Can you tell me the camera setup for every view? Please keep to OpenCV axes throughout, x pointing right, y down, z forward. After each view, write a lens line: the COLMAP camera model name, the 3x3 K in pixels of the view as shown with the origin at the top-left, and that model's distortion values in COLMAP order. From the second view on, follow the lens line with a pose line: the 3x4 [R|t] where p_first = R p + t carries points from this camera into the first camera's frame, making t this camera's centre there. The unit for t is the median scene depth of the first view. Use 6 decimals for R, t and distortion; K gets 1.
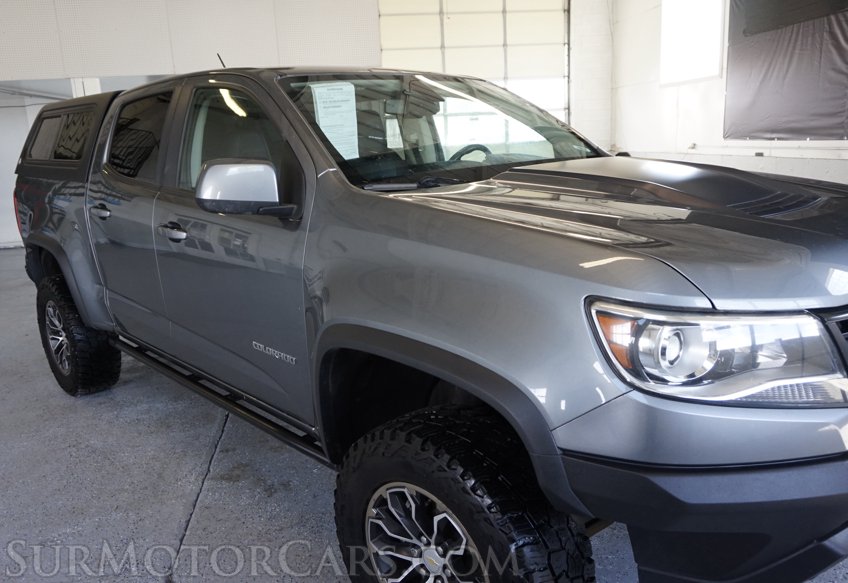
lens RADIAL K [[729.4, 0, 424.0], [0, 729.4, 291.5], [0, 0, 1]] dist [-0.012102, 0.005324]
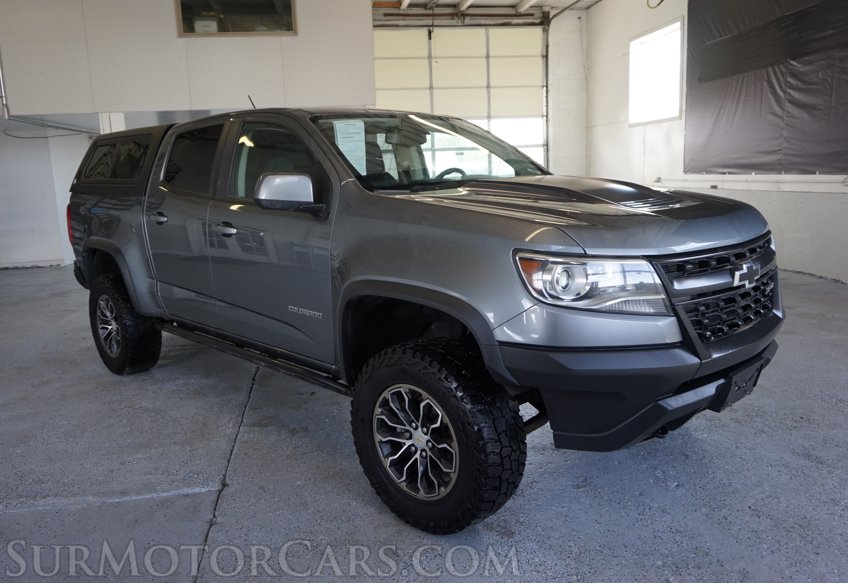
lens RADIAL K [[716.8, 0, 425.7], [0, 716.8, 282.7], [0, 0, 1]] dist [-0.015896, -0.012130]
pose [[0.999784, 0.007663, 0.019306, -0.002488], [-0.006579, 0.998433, -0.055569, 0.056494], [-0.019702, 0.055430, 0.998268, -0.200743]]
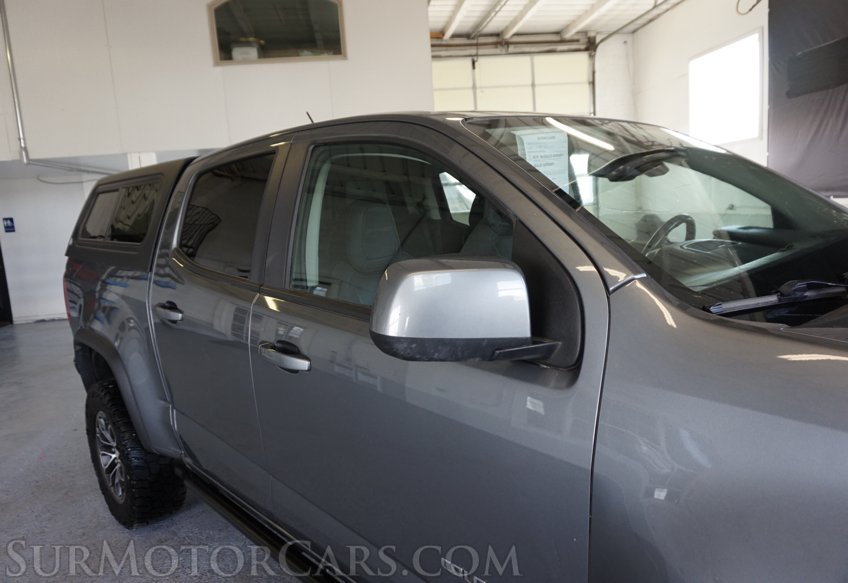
lens RADIAL K [[658.7, 0, 425.7], [0, 658.7, 287.8], [0, 0, 1]] dist [-0.004187, 0.004912]
pose [[0.999616, -0.019345, -0.019830, -0.134556], [0.017675, 0.996543, -0.081173, -0.061624], [0.021332, 0.080791, 0.996503, 0.263627]]
